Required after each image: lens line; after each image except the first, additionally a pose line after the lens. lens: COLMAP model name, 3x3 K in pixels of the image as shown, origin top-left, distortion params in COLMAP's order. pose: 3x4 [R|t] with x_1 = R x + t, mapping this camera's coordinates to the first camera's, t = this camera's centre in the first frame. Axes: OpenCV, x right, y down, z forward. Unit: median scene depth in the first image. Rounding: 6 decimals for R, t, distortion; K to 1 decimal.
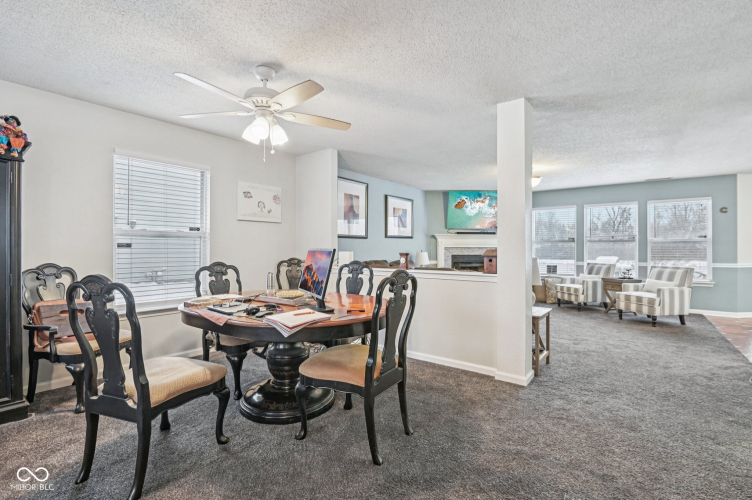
lens RADIAL K [[346.8, 0, 373.2], [0, 346.8, 247.8], [0, 0, 1]] dist [-0.000409, -0.014196]
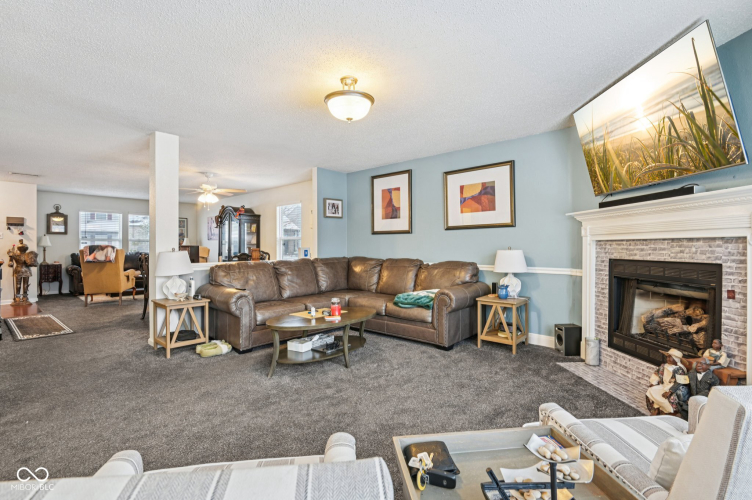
lens RADIAL K [[346.7, 0, 374.6], [0, 346.7, 243.4], [0, 0, 1]] dist [0.008645, -0.014365]
pose [[-0.072380, -0.009527, -0.997332, 0.992772], [0.003402, 0.999946, -0.009799, 0.008543], [0.997371, -0.004102, -0.072344, 1.130181]]
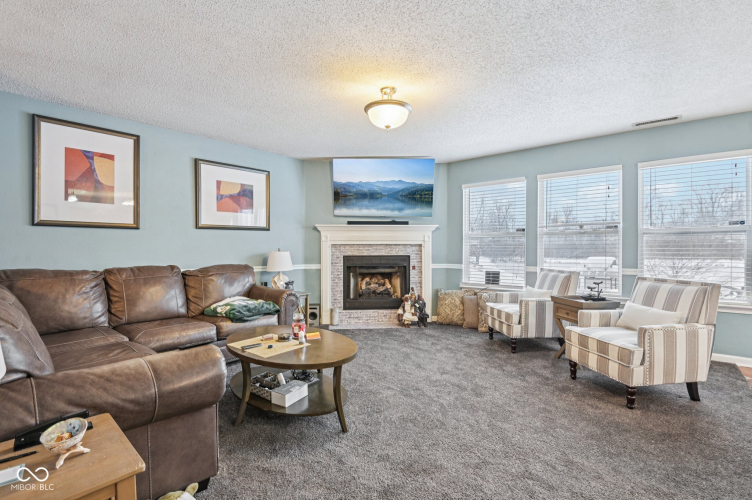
lens RADIAL K [[346.8, 0, 373.2], [0, 346.8, 247.8], [0, 0, 1]] dist [-0.000409, -0.014196]
pose [[0.998827, -0.002611, -0.048342, 0.476445], [0.002785, 0.999990, 0.003546, 0.005132], [0.048333, -0.003676, 0.998825, 0.501300]]
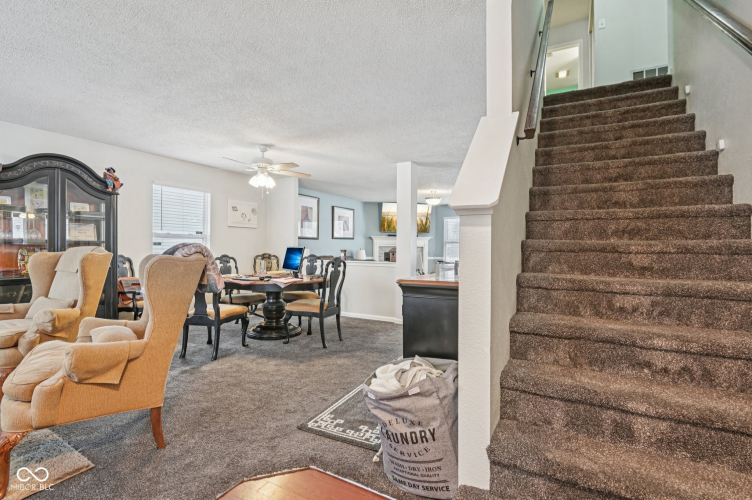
lens RADIAL K [[346.8, 0, 373.2], [0, 346.8, 247.8], [0, 0, 1]] dist [-0.000409, -0.014196]
pose [[0.989167, 0.006262, 0.146662, -0.004802], [-0.006754, 0.999973, 0.002860, 0.000350], [-0.146641, -0.003820, 0.989182, -0.402936]]
